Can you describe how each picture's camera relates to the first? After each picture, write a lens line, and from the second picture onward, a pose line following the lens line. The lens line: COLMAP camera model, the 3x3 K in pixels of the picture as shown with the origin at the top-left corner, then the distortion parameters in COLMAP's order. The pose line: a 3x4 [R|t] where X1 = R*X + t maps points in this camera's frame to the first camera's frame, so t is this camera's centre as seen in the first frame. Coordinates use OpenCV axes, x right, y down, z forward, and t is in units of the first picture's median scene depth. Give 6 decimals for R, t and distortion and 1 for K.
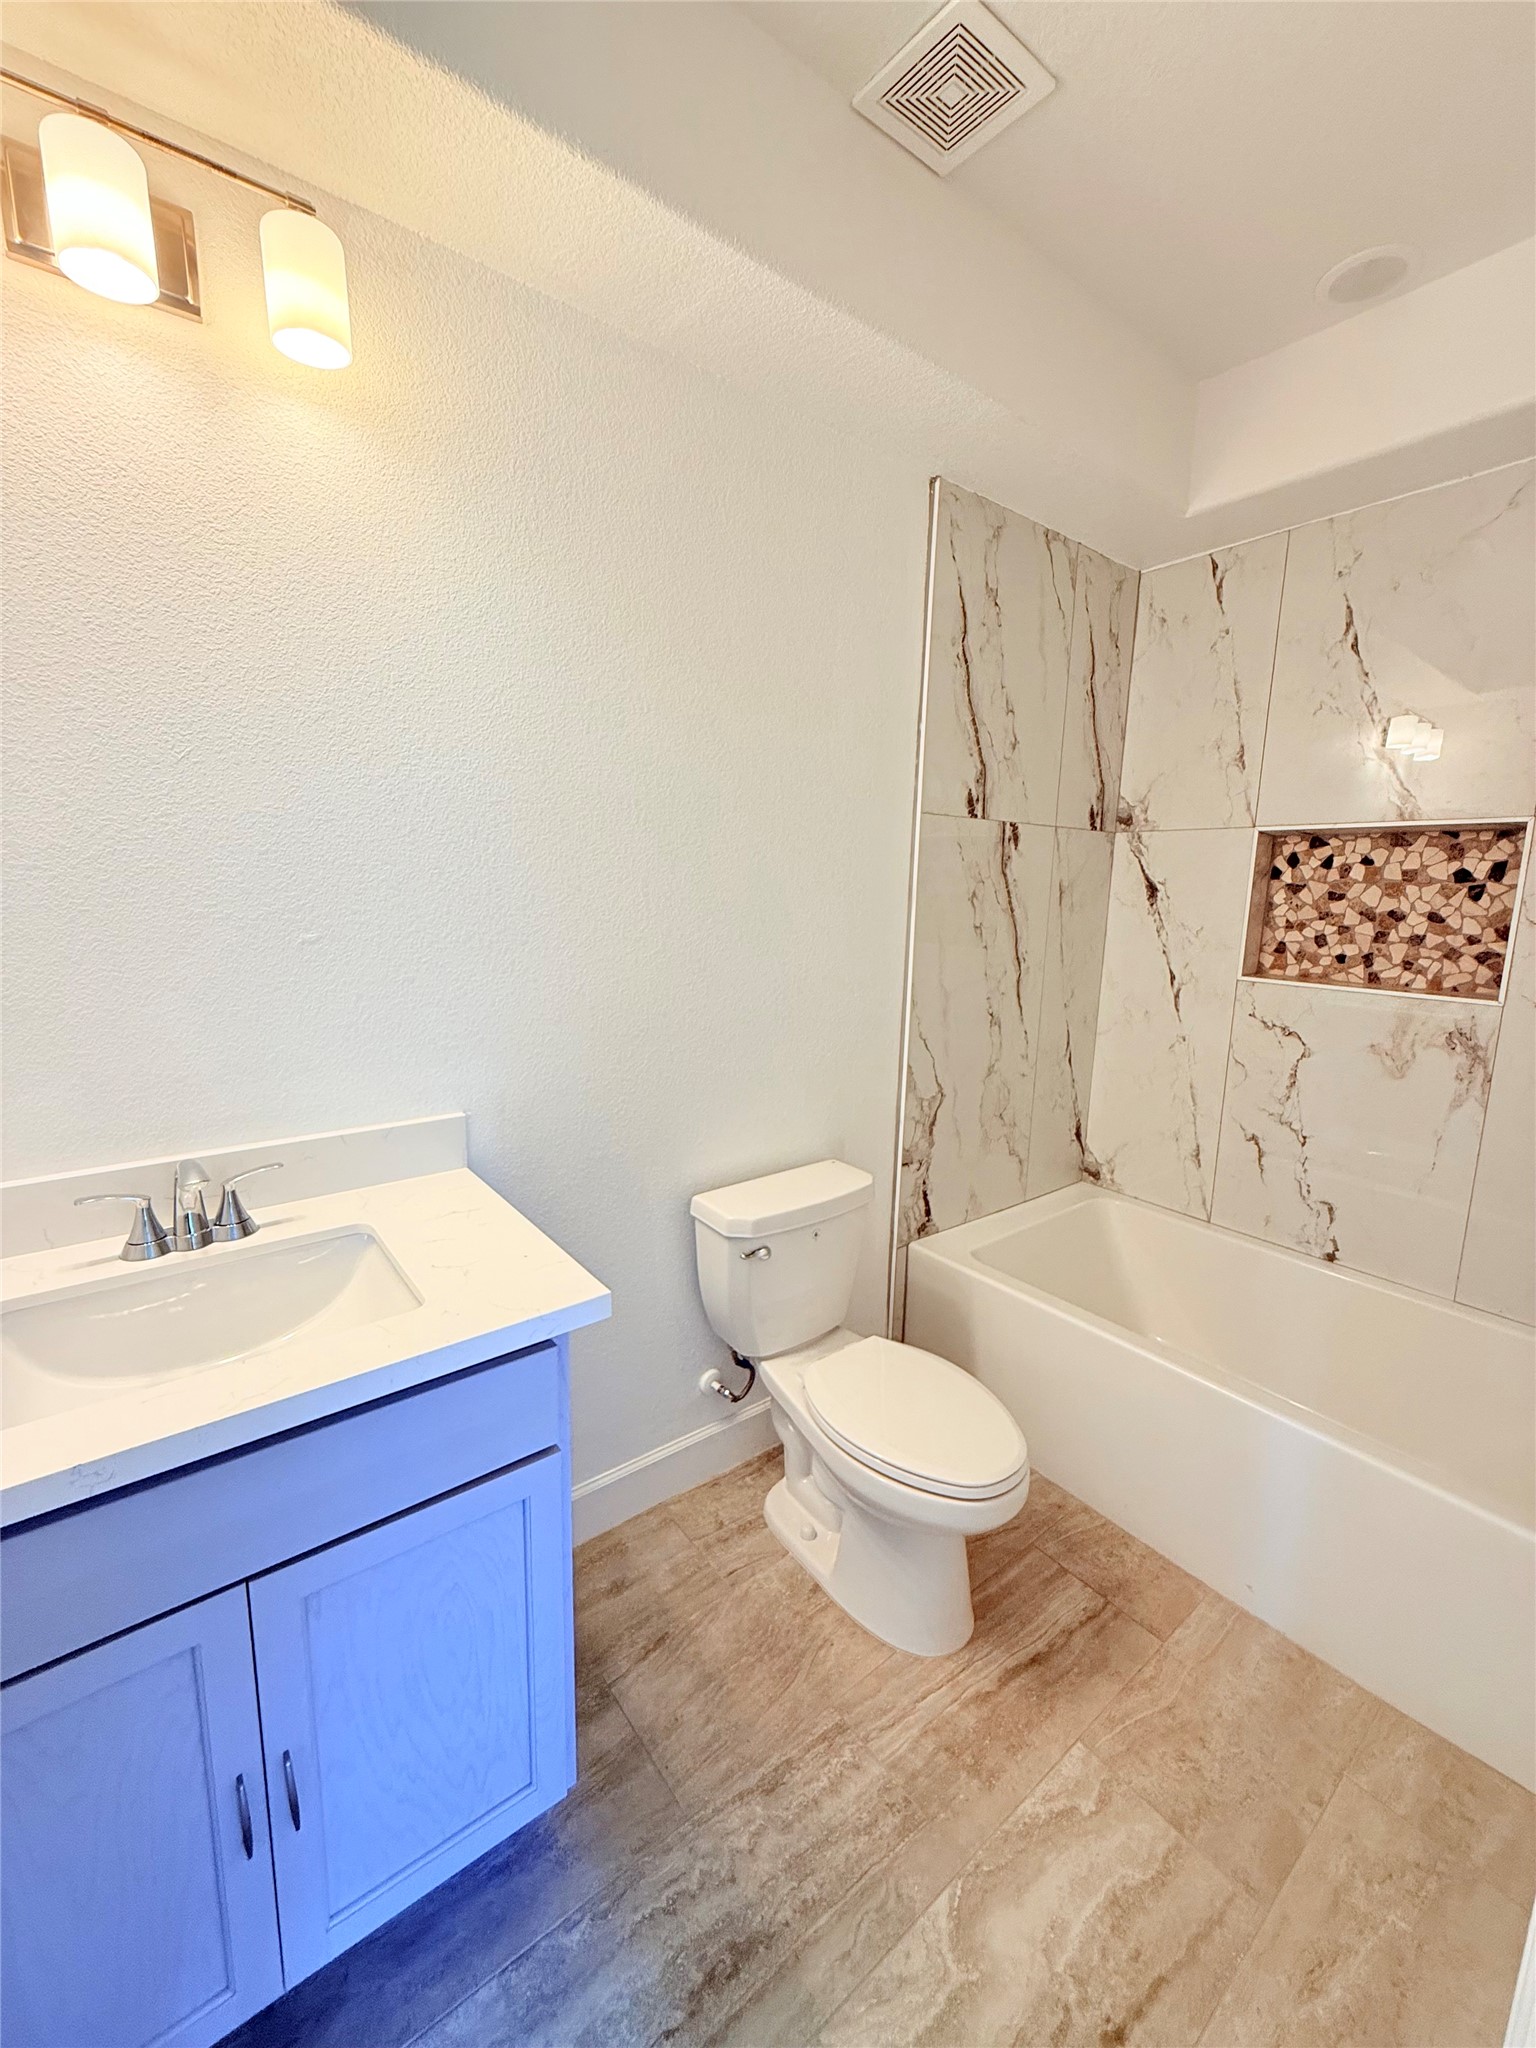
lens RADIAL K [[819.3, 0, 767.4], [0, 819.3, 1018.2], [0, 0, 1]] dist [-0.000506, 0.000262]
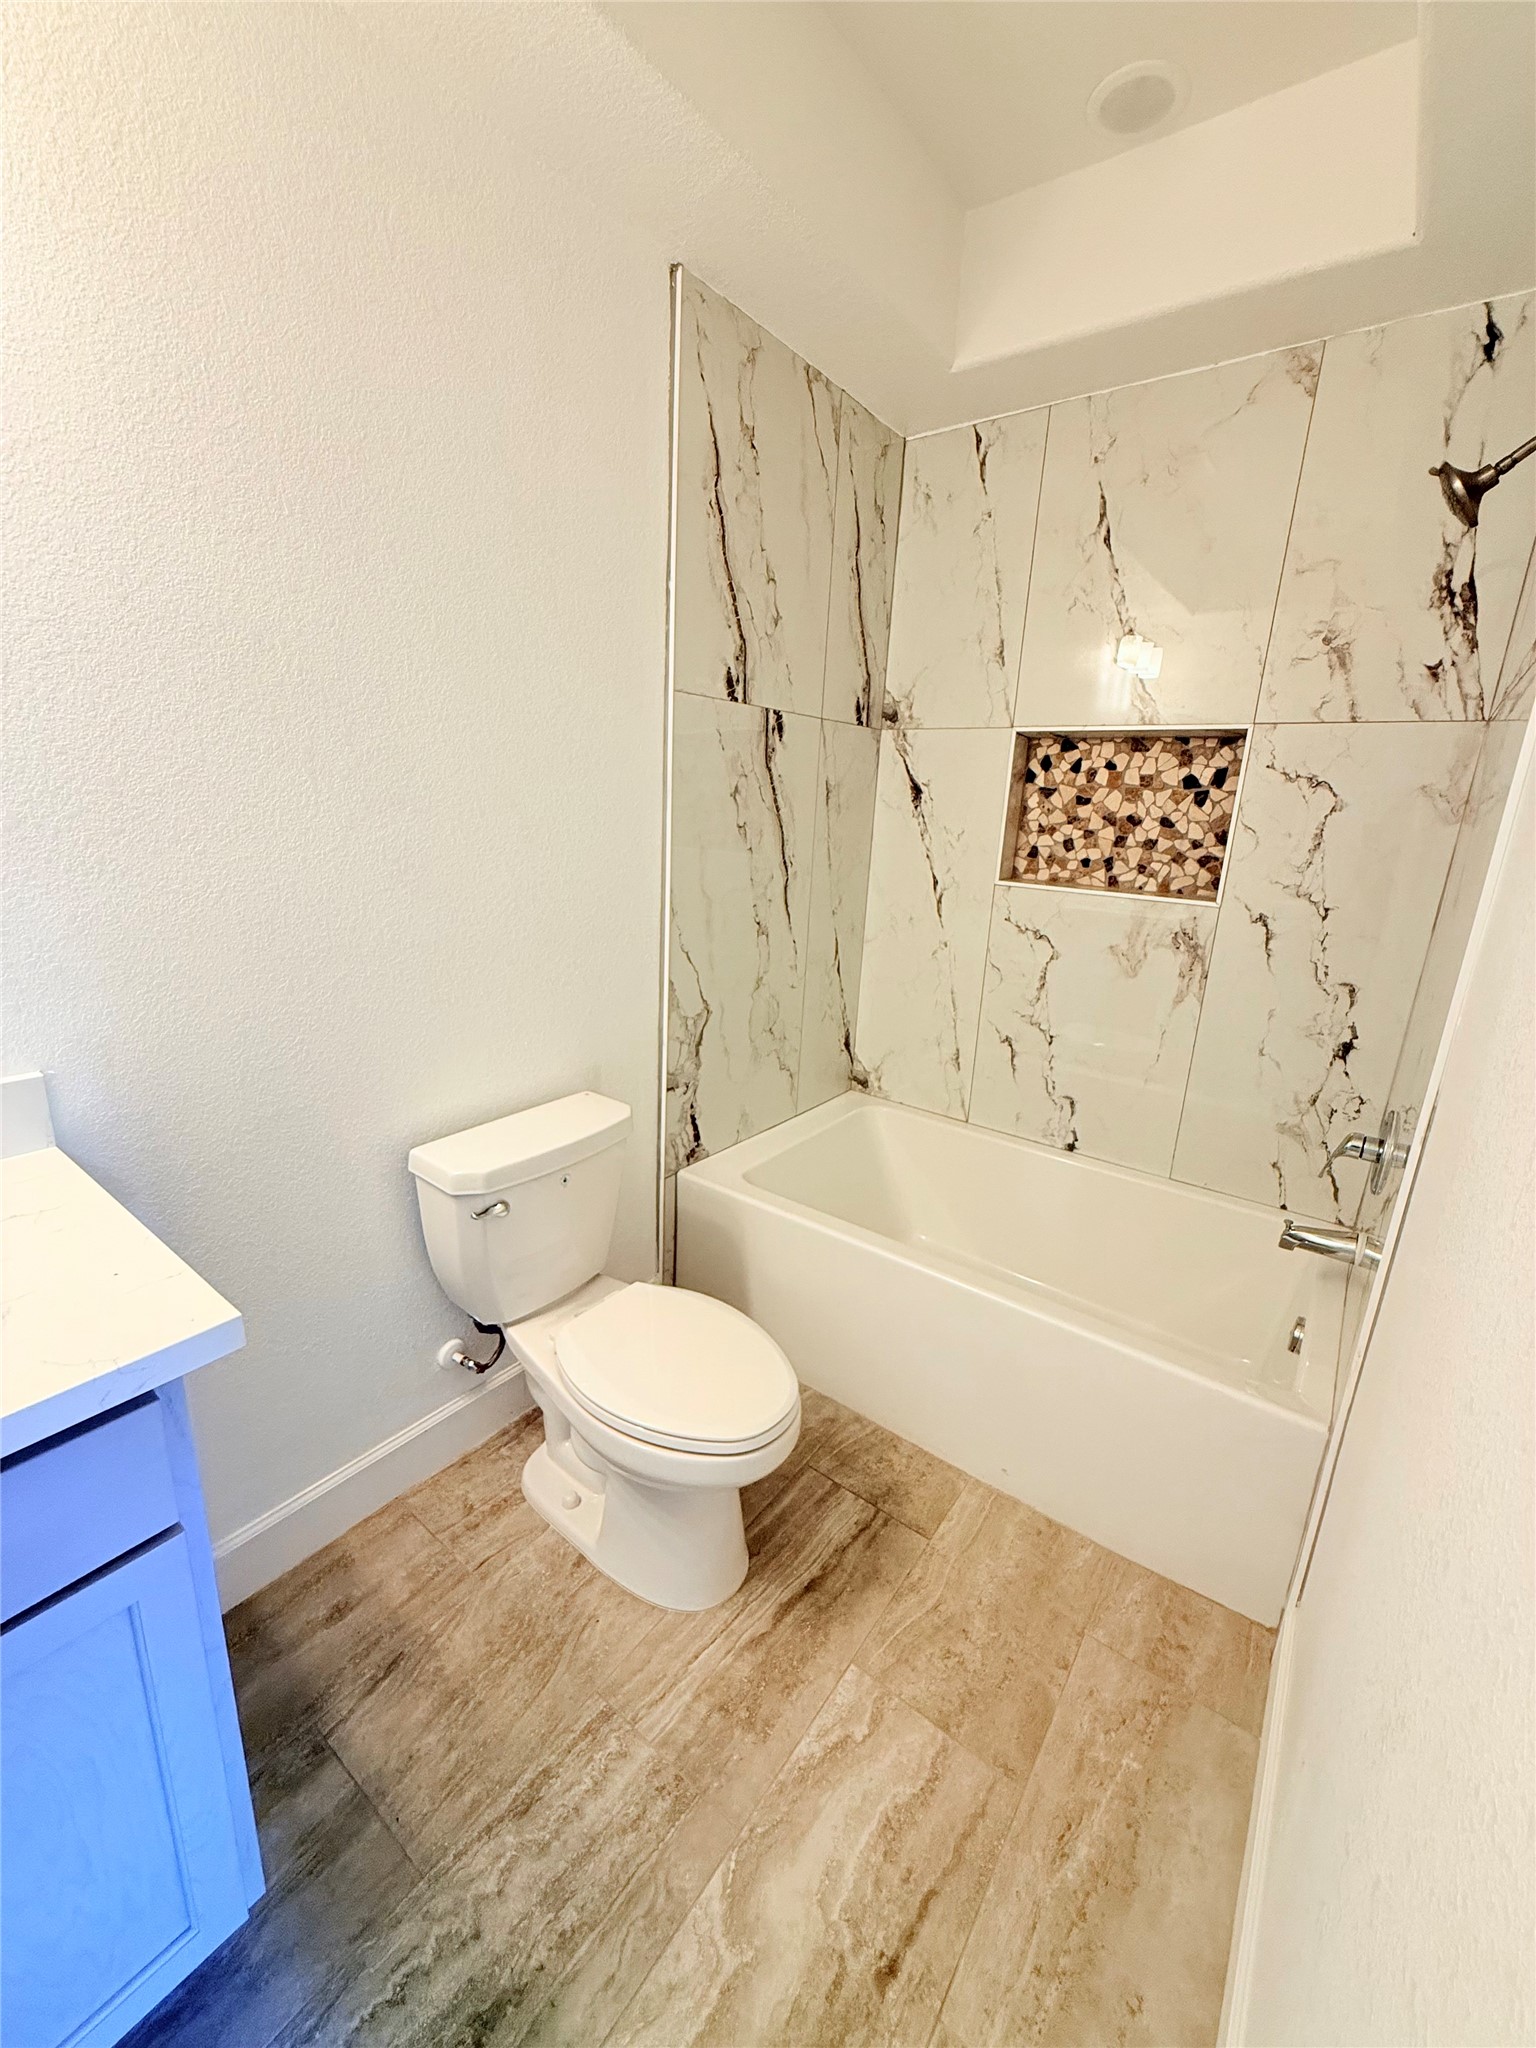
lens RADIAL K [[819.3, 0, 767.4], [0, 819.3, 1018.2], [0, 0, 1]] dist [-0.000506, 0.000262]
pose [[0.964740, -0.046910, 0.258991, 0.049871], [0.019059, 0.993857, 0.109017, 0.002045], [-0.262514, -0.100237, 0.959708, 0.125207]]
